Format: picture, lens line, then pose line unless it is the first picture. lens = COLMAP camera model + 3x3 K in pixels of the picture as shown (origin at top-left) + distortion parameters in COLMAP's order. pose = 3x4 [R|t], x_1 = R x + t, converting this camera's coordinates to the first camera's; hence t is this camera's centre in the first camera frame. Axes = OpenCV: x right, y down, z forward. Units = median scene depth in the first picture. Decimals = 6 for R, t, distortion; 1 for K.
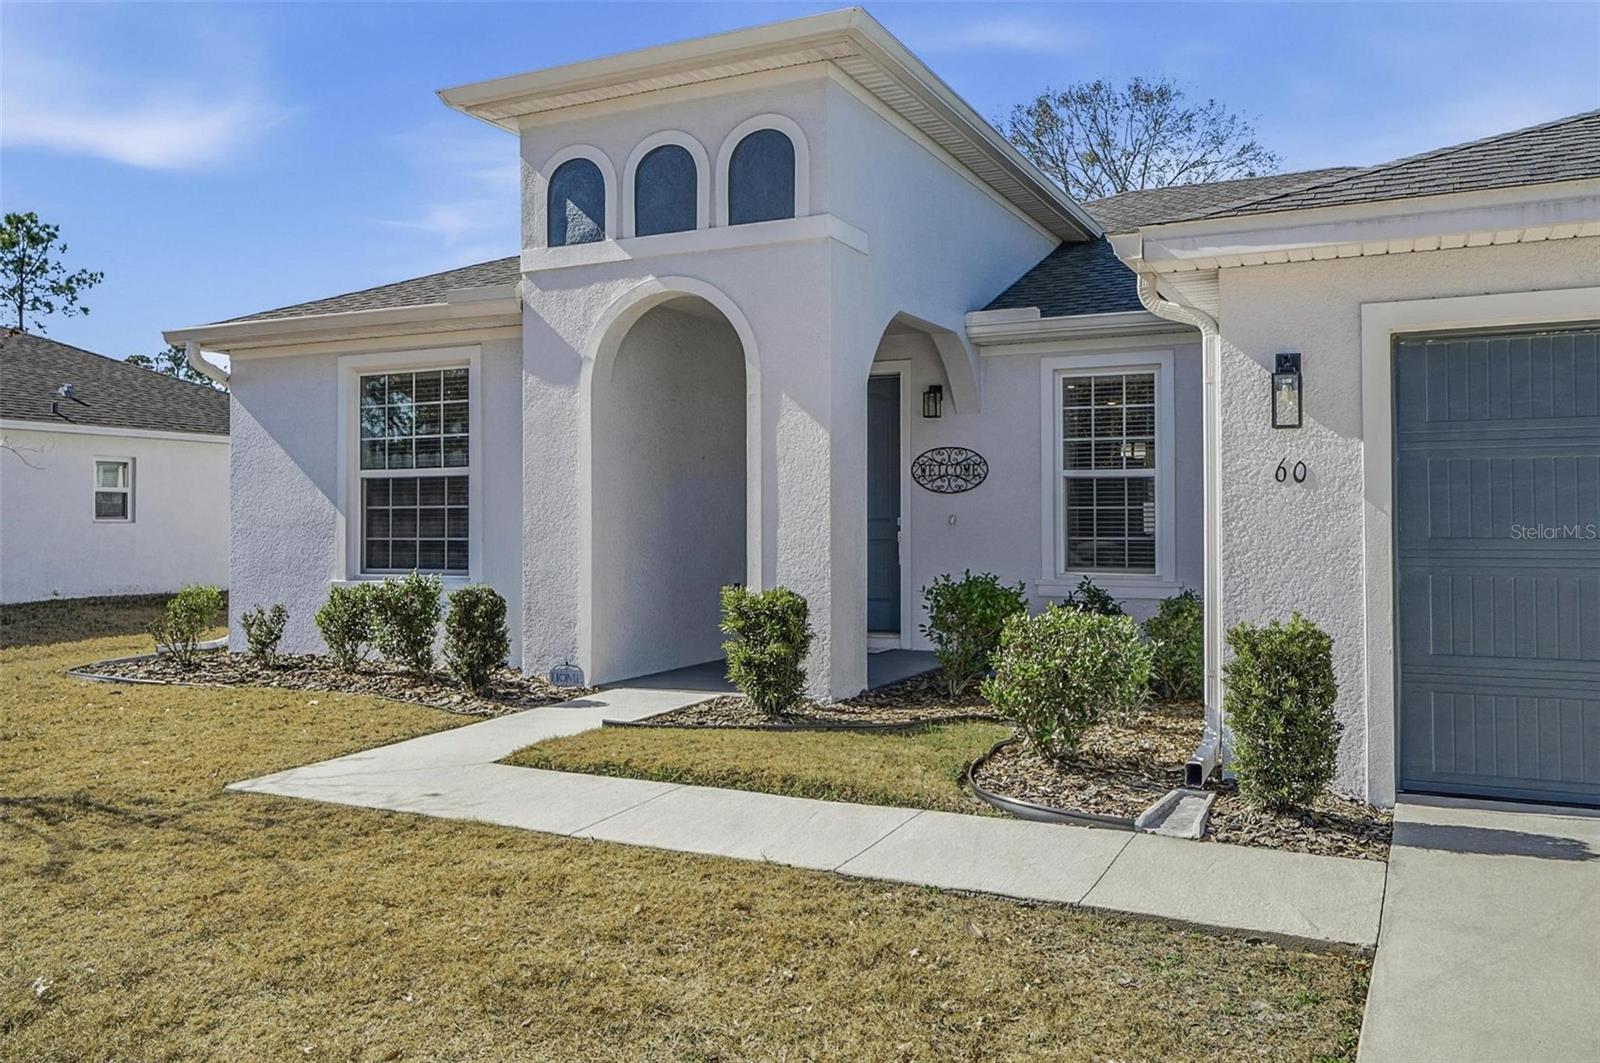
lens RADIAL K [[1208.7, 0, 800.0], [0, 1208.7, 531.5], [0, 0, 1]] dist [0.005255, -0.000651]
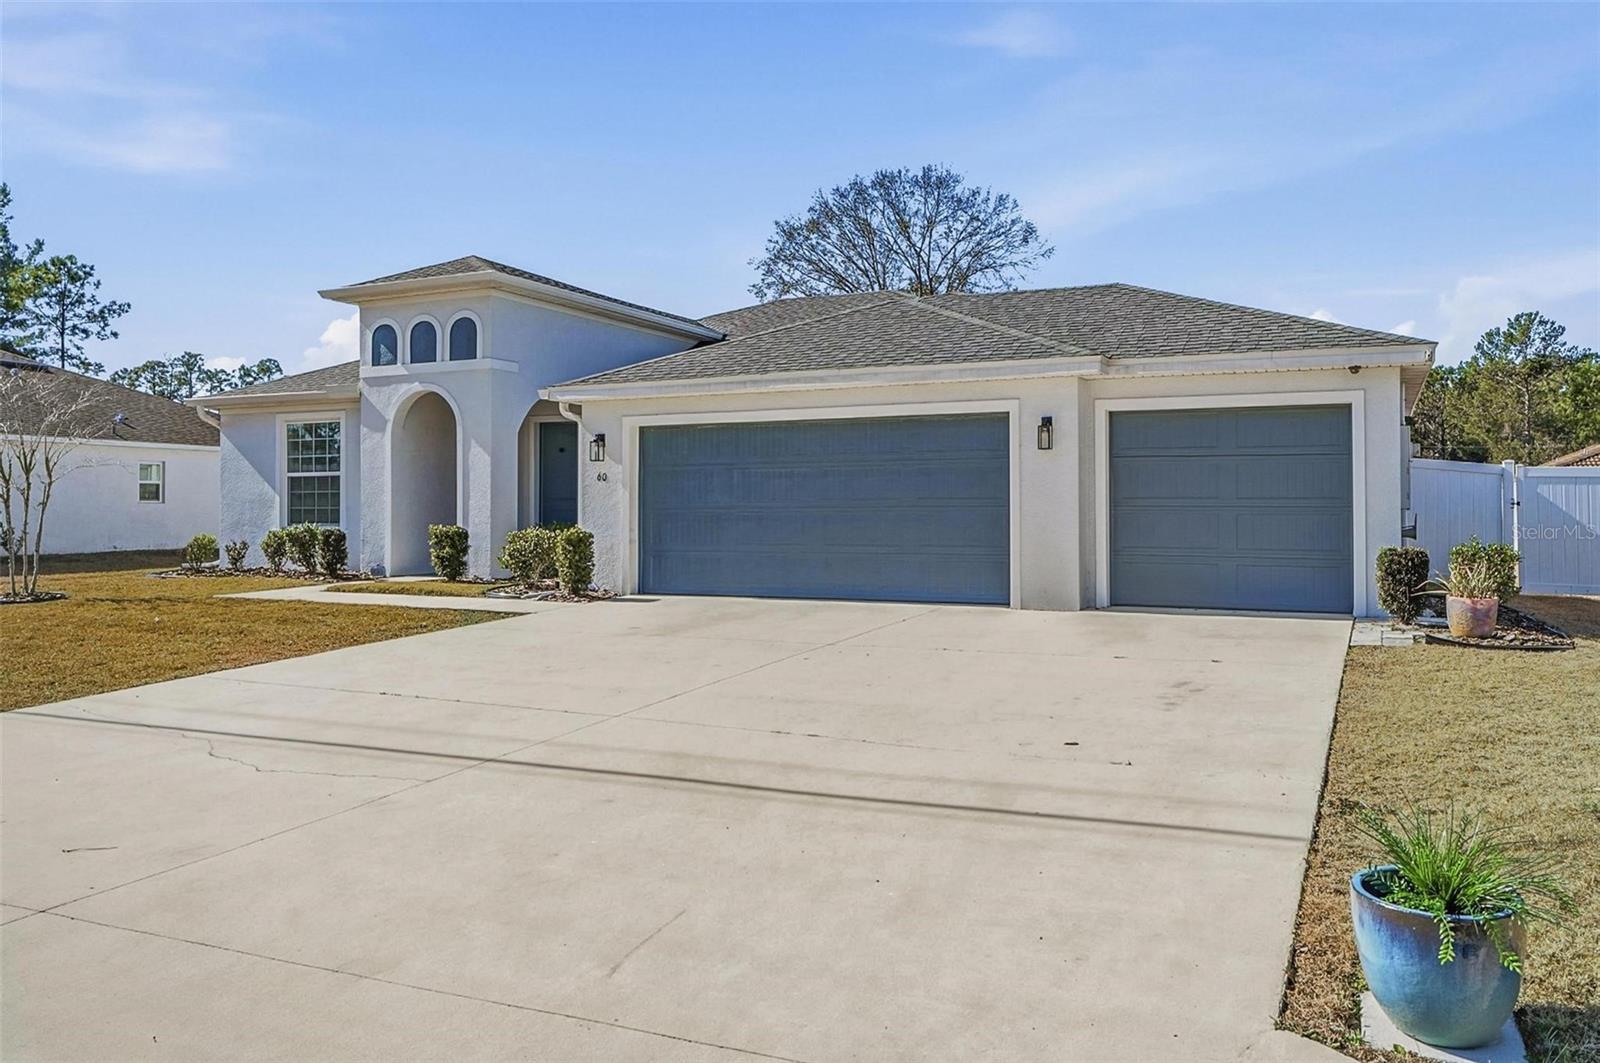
lens RADIAL K [[1157.3, 0, 801.7], [0, 1157.3, 516.2], [0, 0, 1]] dist [0.001077, 0.001251]
pose [[0.999934, -0.000741, 0.011485, 0.452400], [0.000781, 0.999994, -0.003486, 0.027125], [-0.011482, 0.003494, 0.999928, -0.889939]]
